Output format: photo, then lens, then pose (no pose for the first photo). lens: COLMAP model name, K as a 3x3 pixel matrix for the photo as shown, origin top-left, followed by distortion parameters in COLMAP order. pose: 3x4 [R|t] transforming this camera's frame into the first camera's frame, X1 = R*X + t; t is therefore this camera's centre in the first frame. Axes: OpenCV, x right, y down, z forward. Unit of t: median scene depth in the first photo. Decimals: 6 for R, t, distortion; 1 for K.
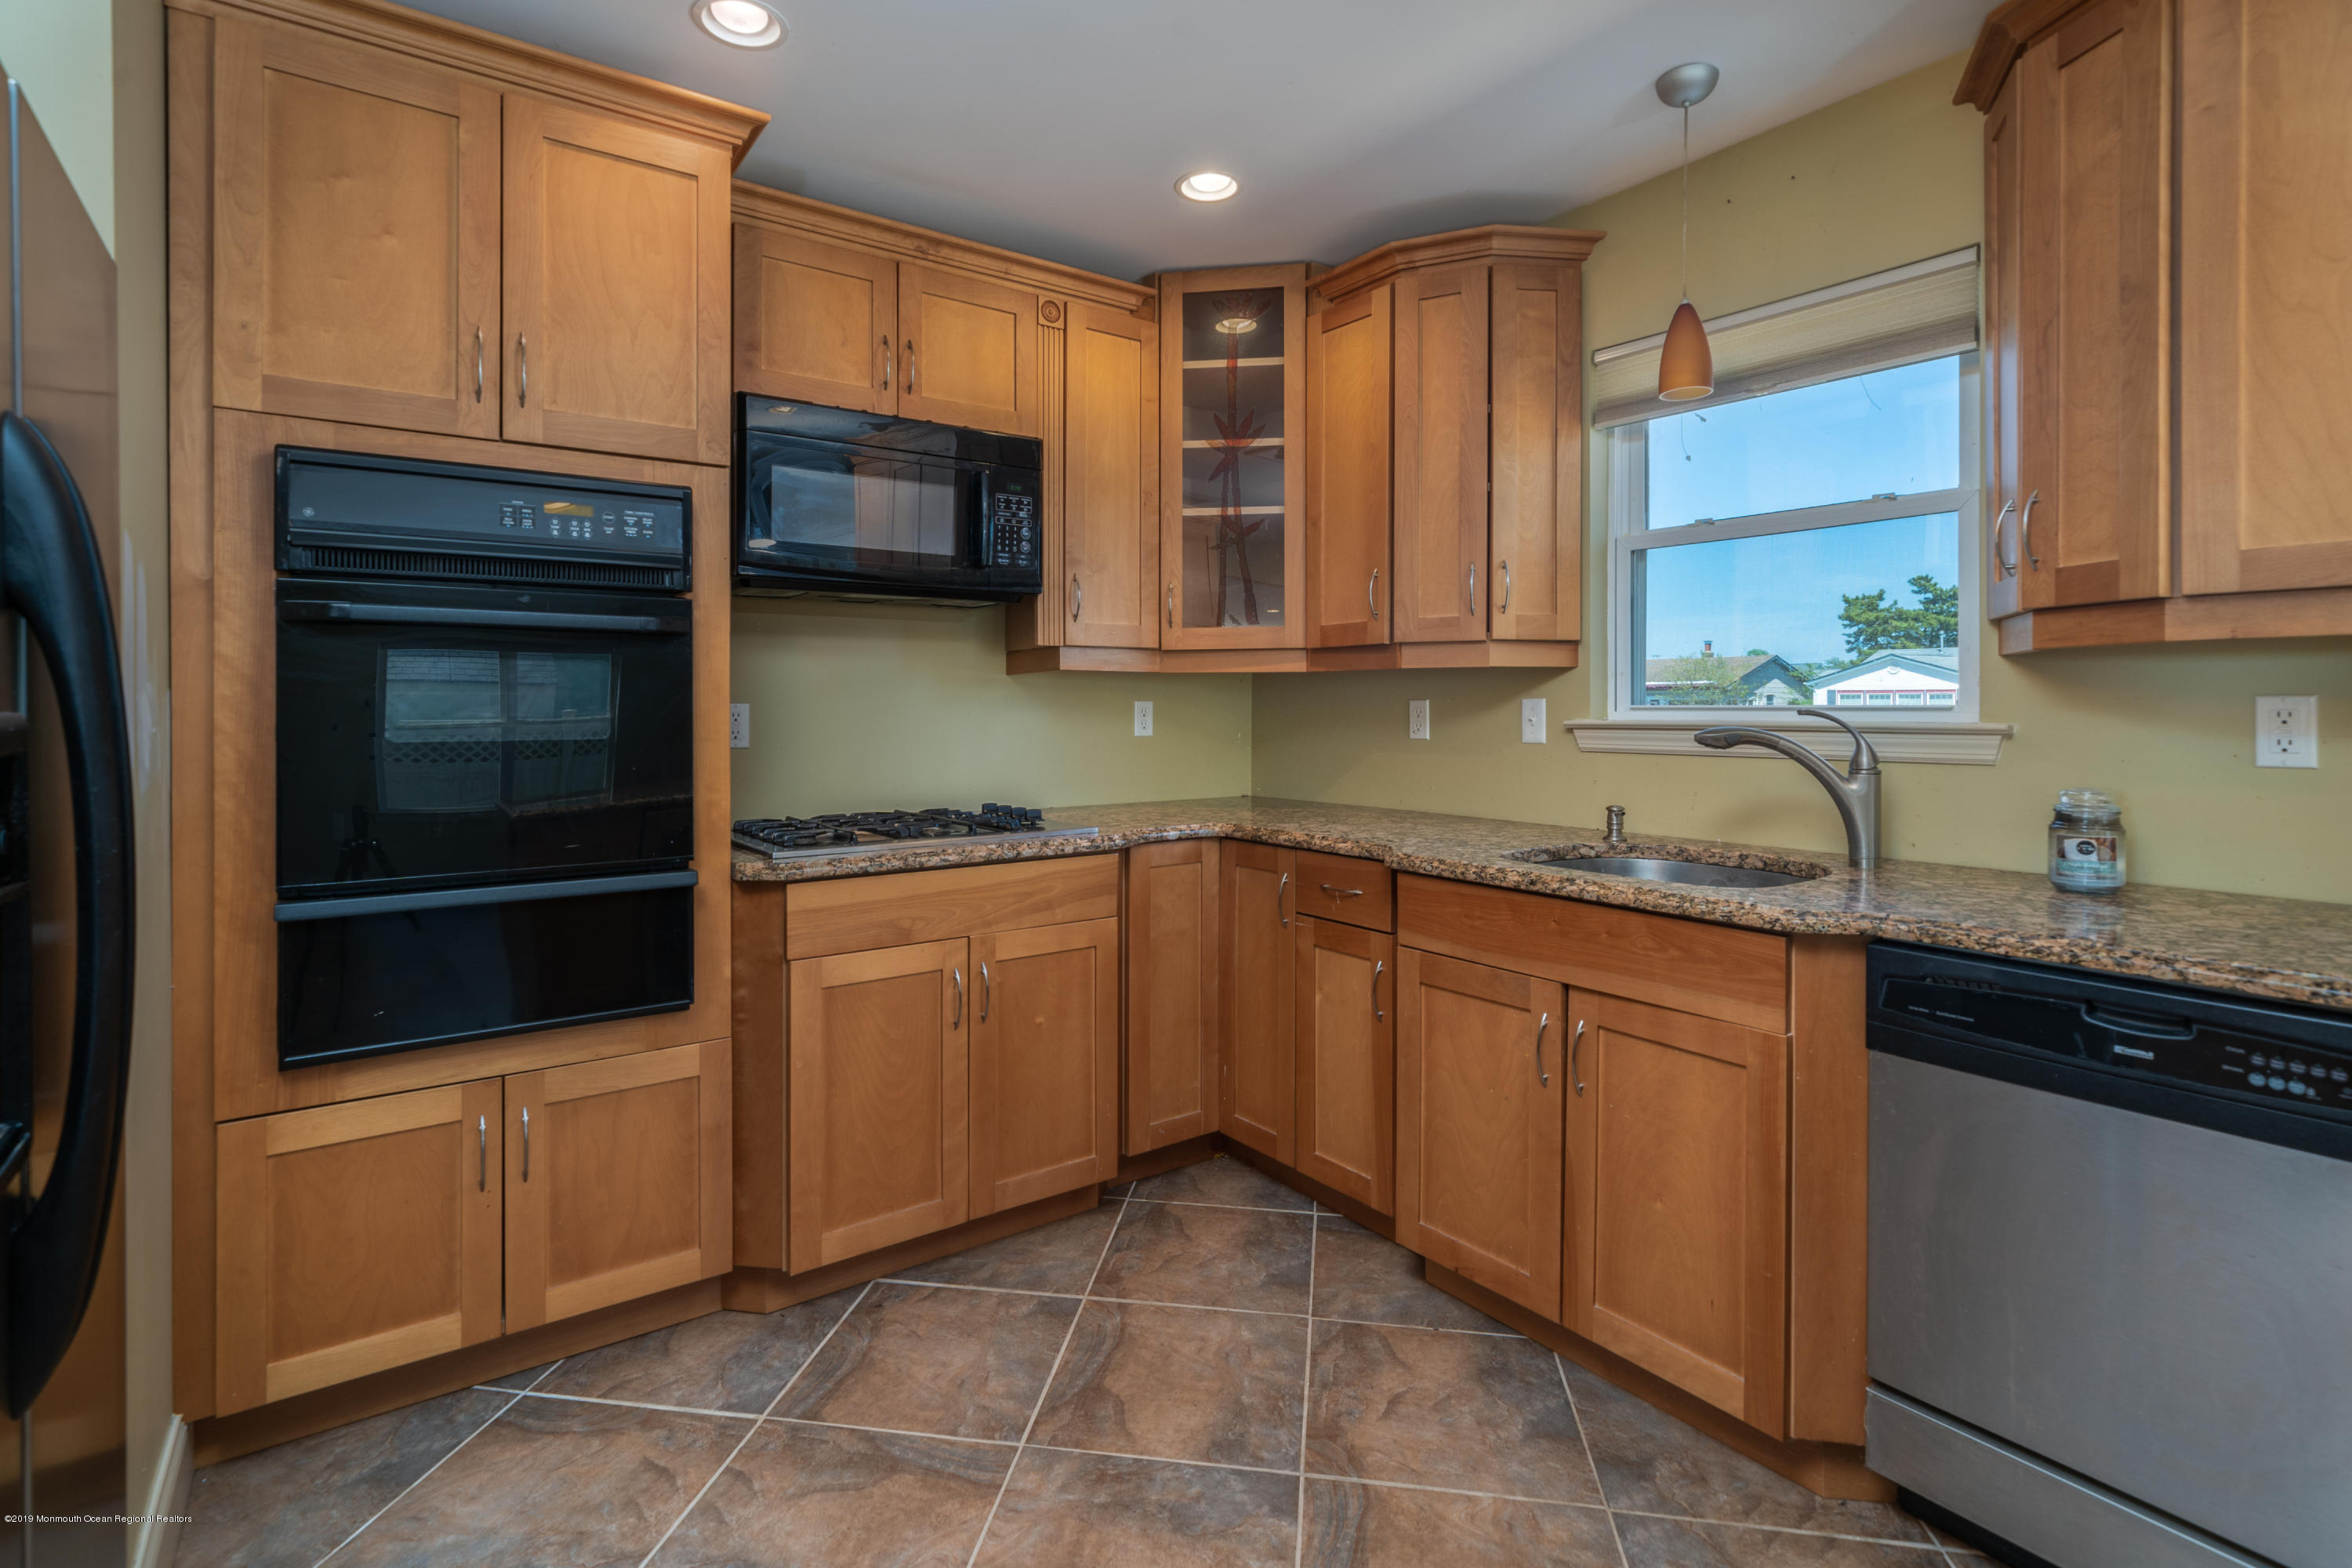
lens RADIAL K [[1108.0, 0, 1177.2], [0, 1108.0, 706.8], [0, 0, 1]] dist [0.001995, 0.000352]
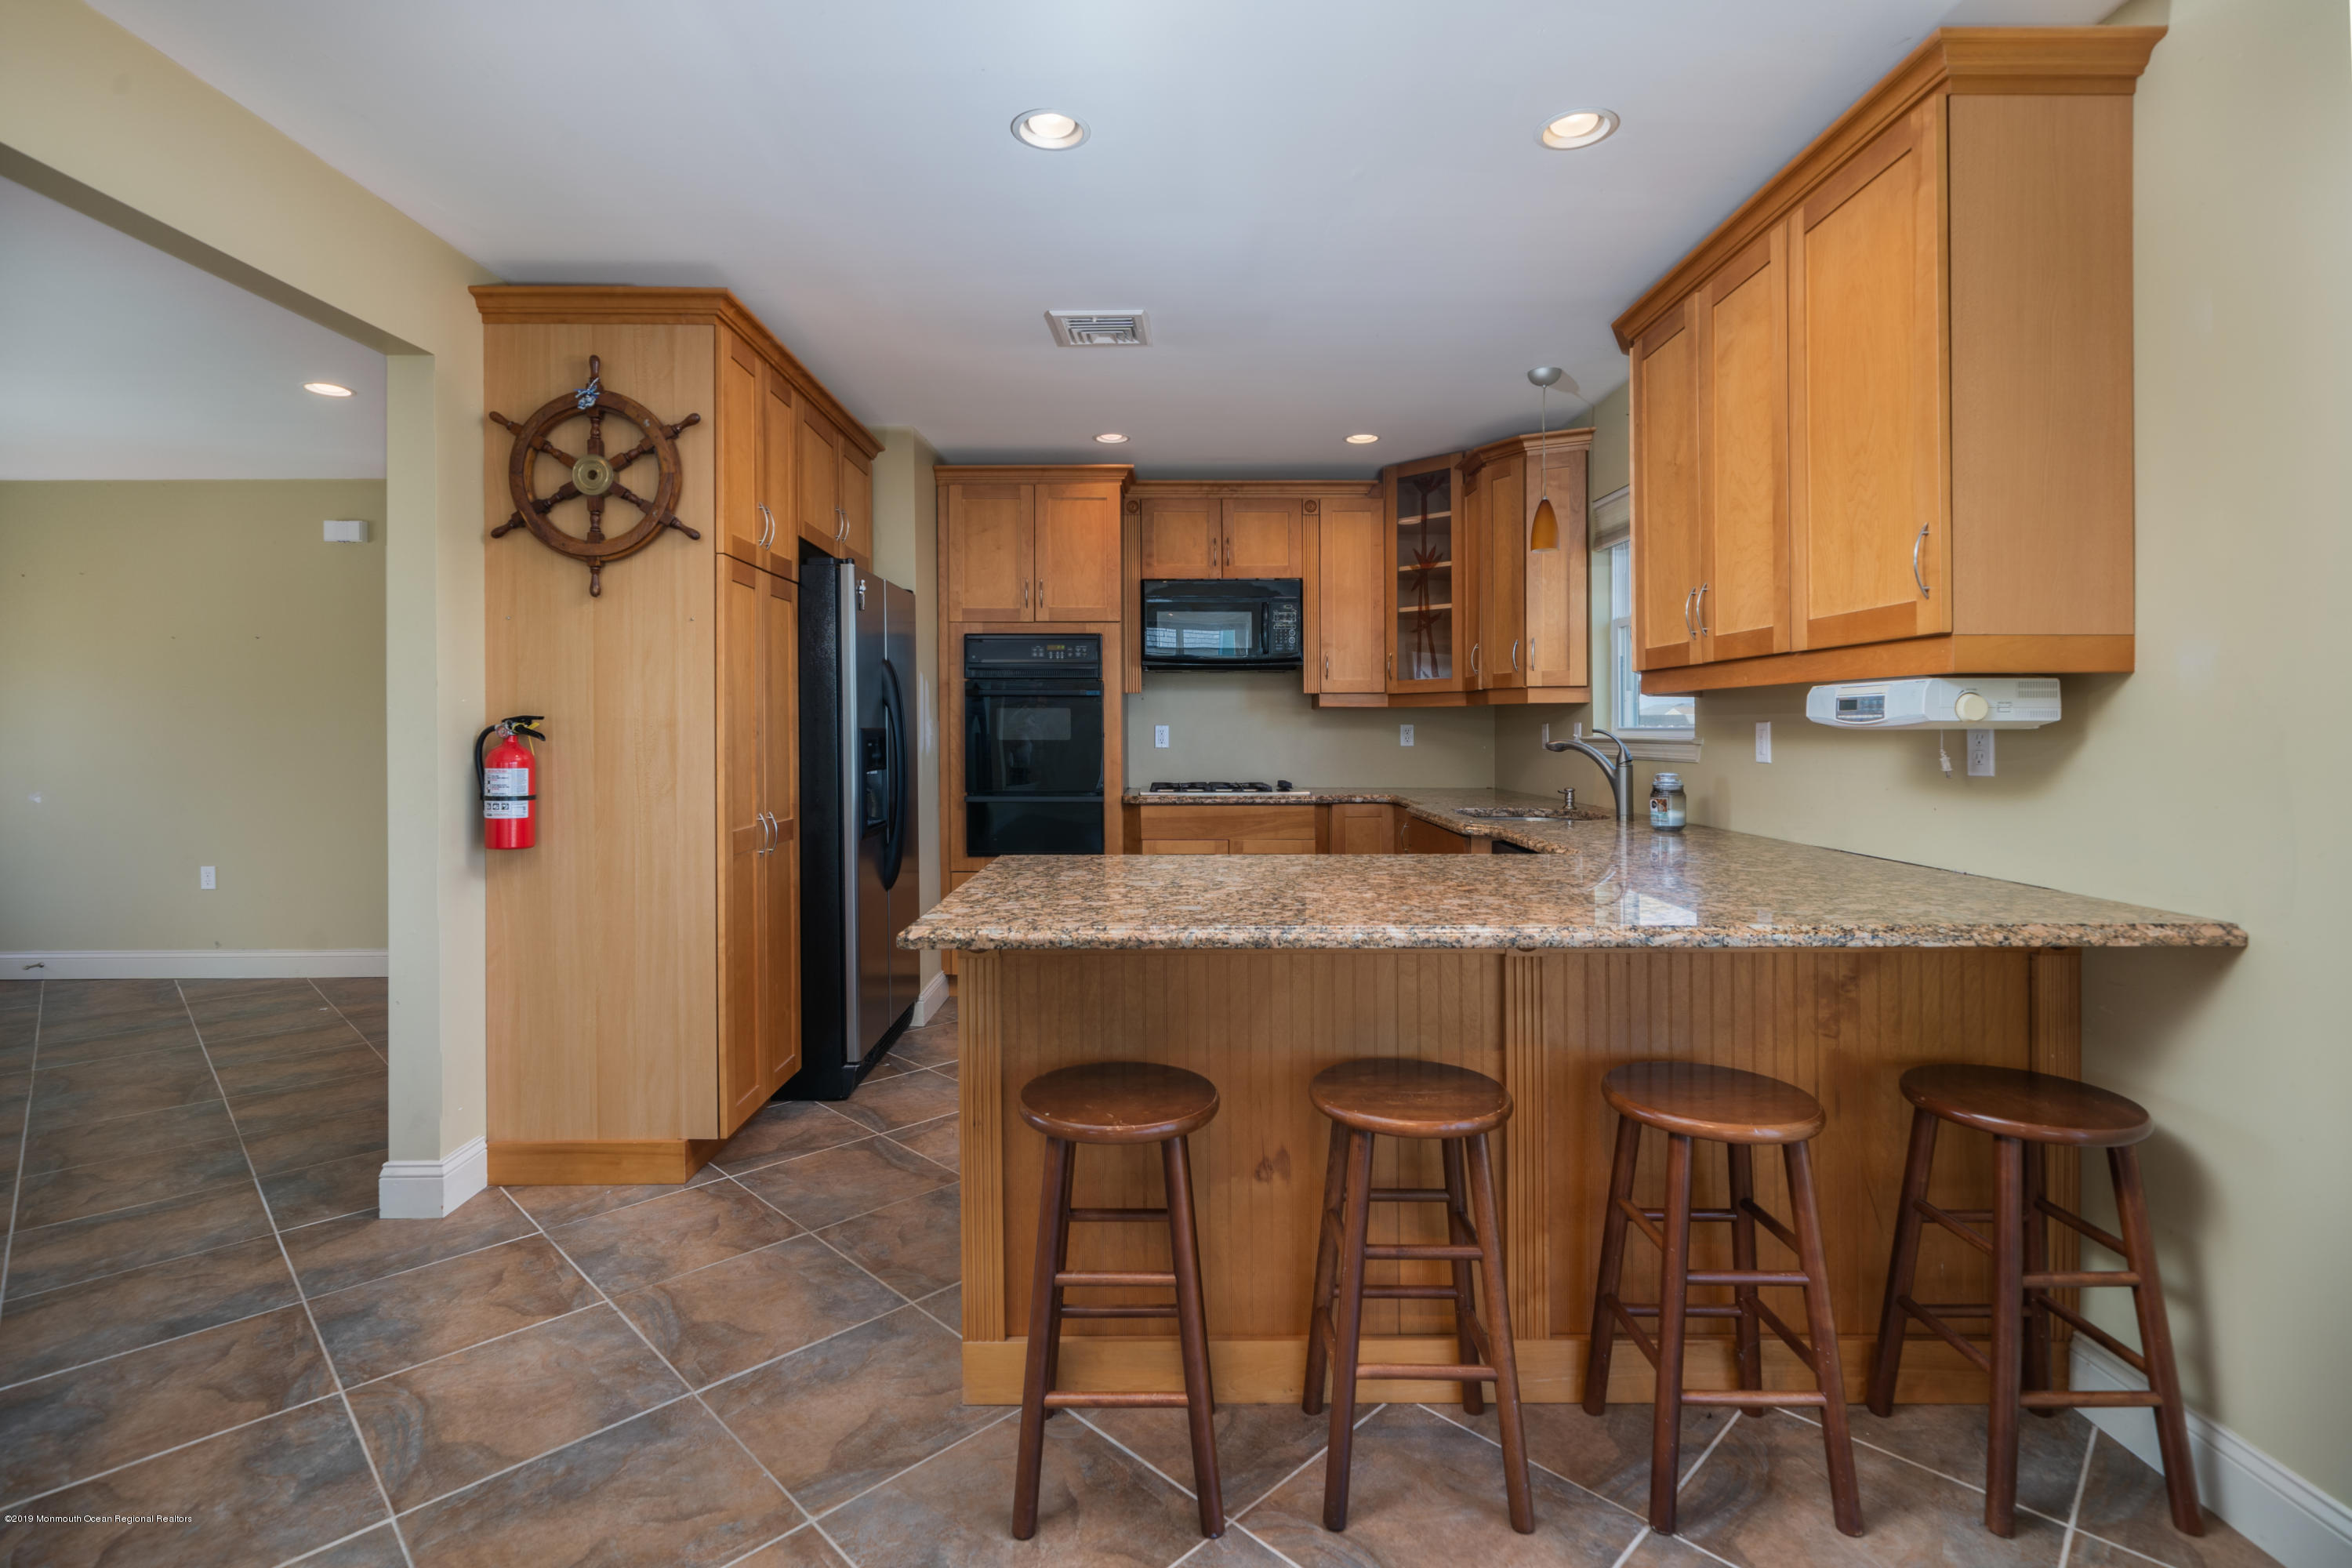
lens RADIAL K [[1094.1, 0, 1173.3], [0, 1094.1, 755.0], [0, 0, 1]] dist [-0.001374, -0.000248]
pose [[0.811762, 0.015183, -0.583791, 0.869023], [-0.000765, 0.999689, 0.024935, 0.000368], [0.583988, -0.019795, 0.811521, -0.663161]]
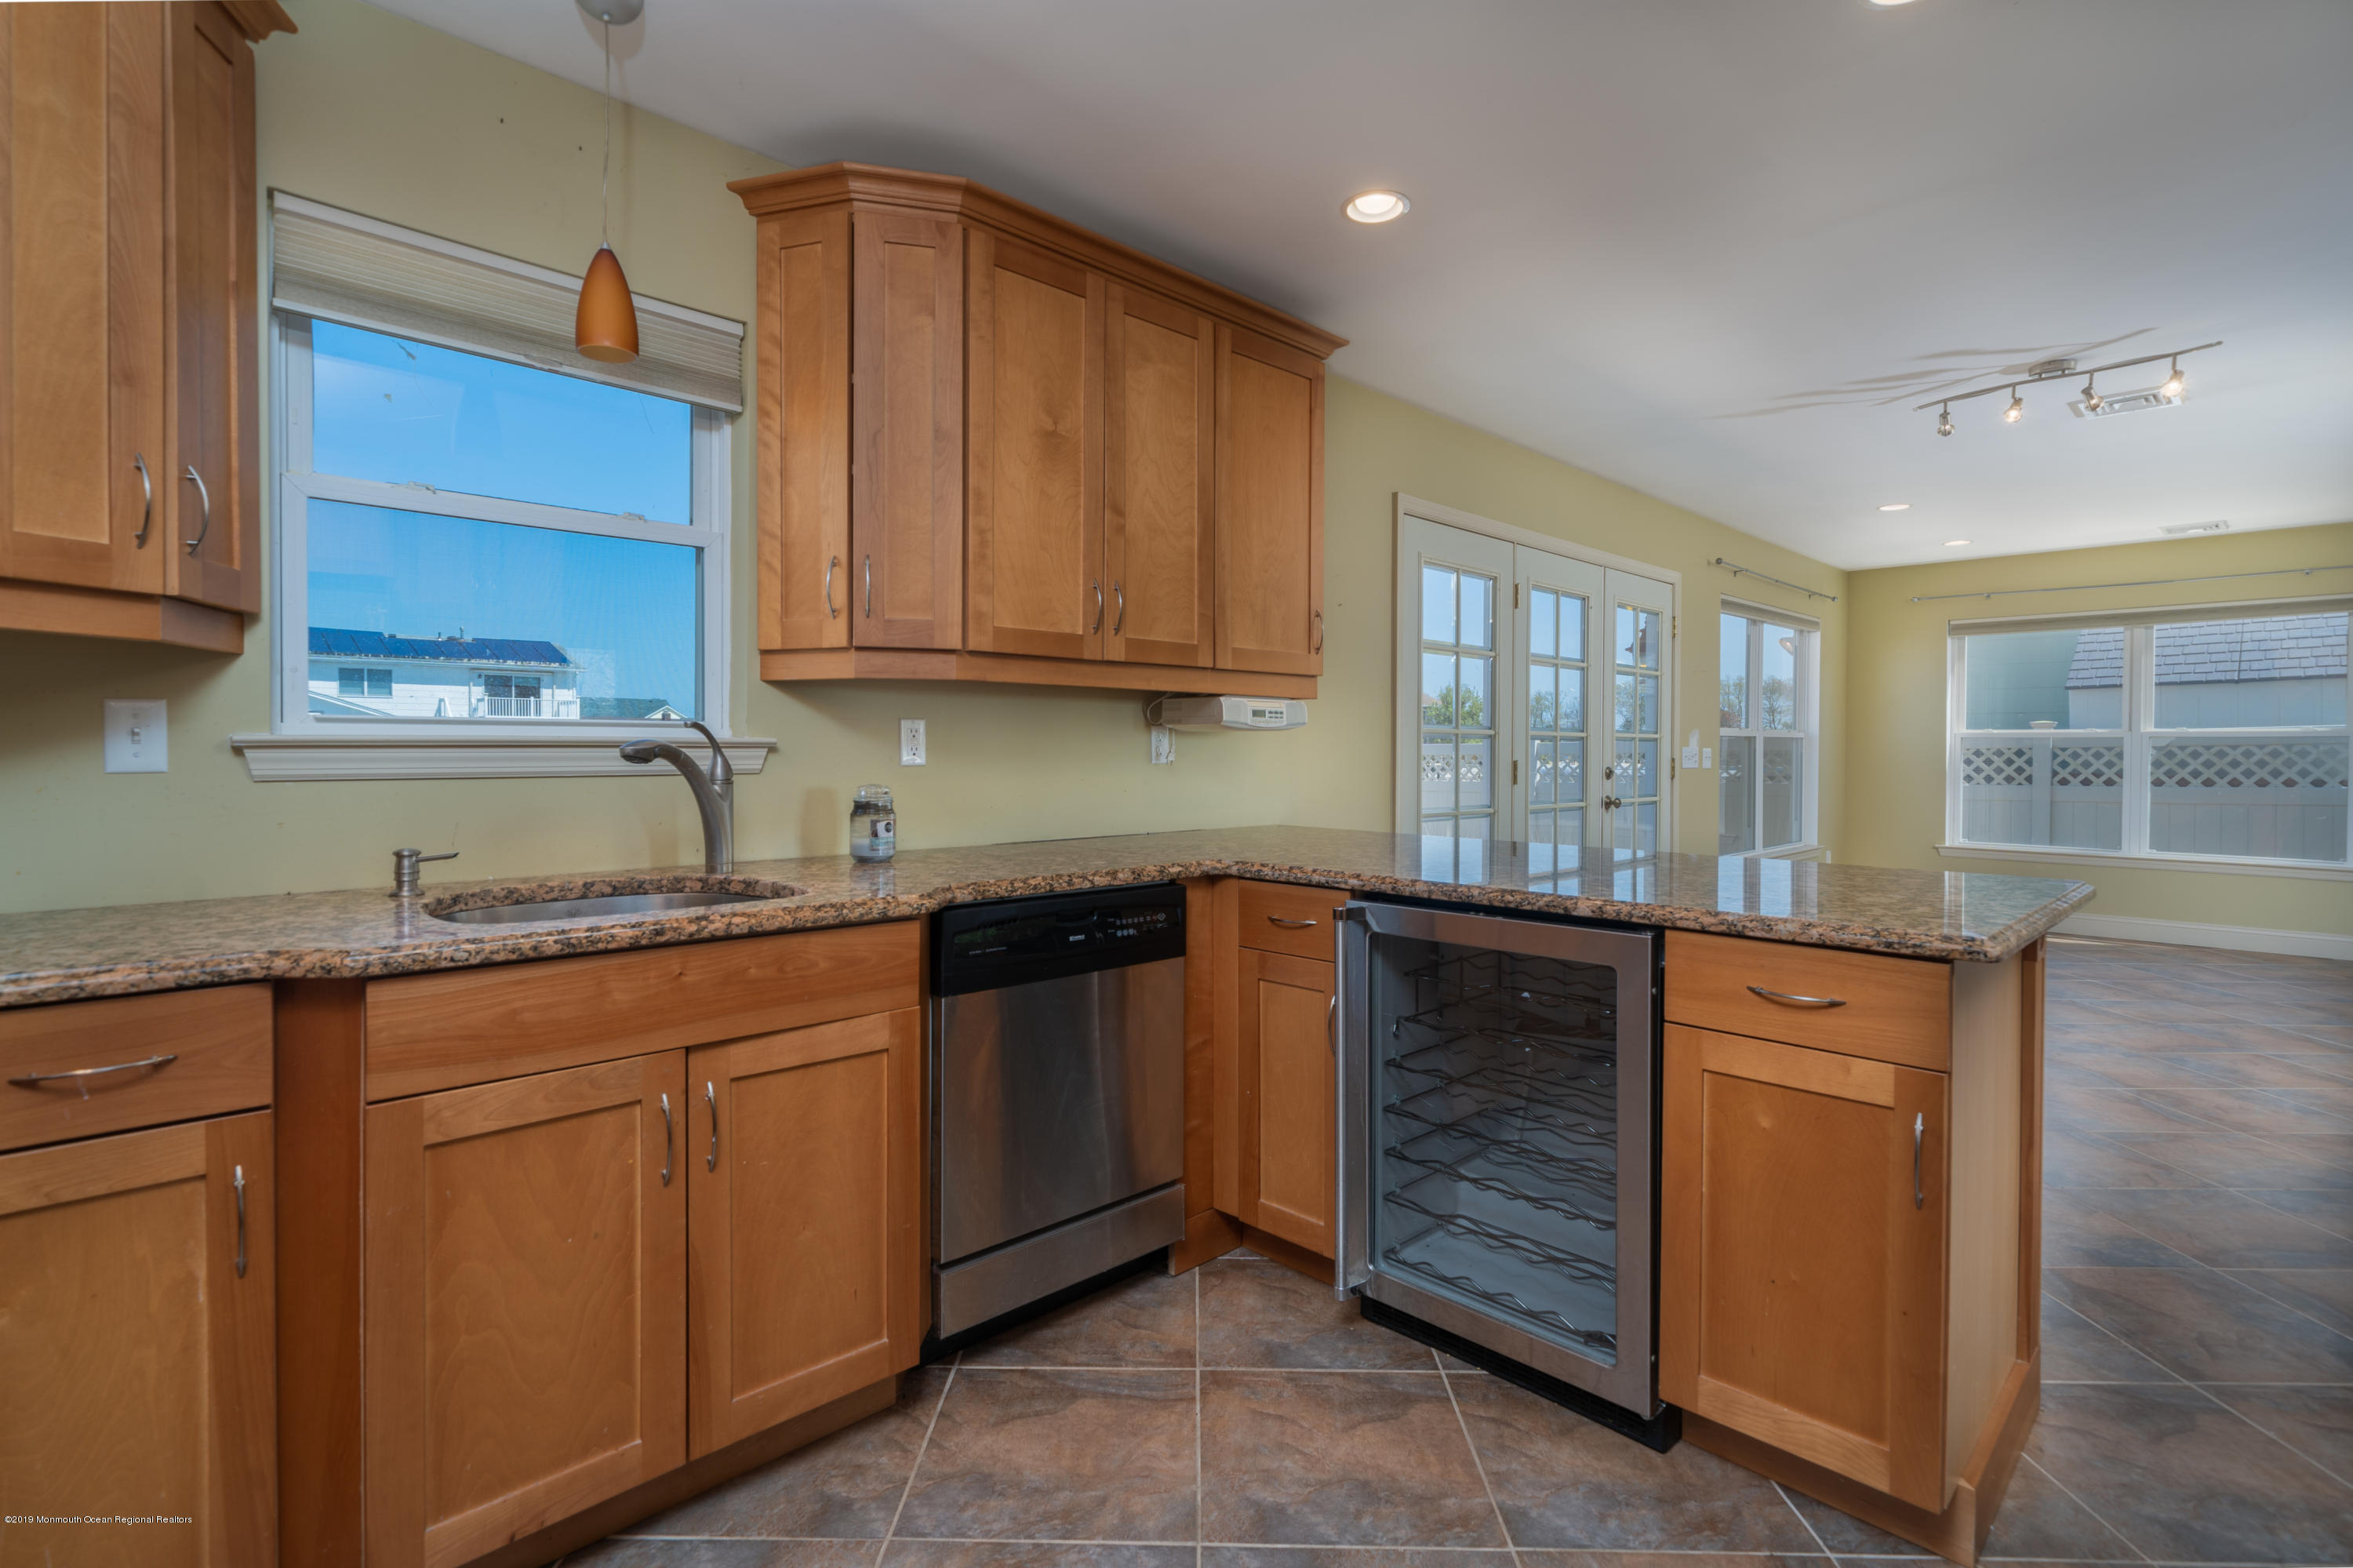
lens RADIAL K [[1094.6, 0, 1173.8], [0, 1094.6, 755.0], [0, 0, 1]] dist [-0.001374, -0.000248]
pose [[-0.132550, -0.004898, 0.991164, -0.393411], [-0.000739, 0.999988, 0.004843, 0.022445], [-0.991176, -0.000090, -0.132552, 0.586966]]
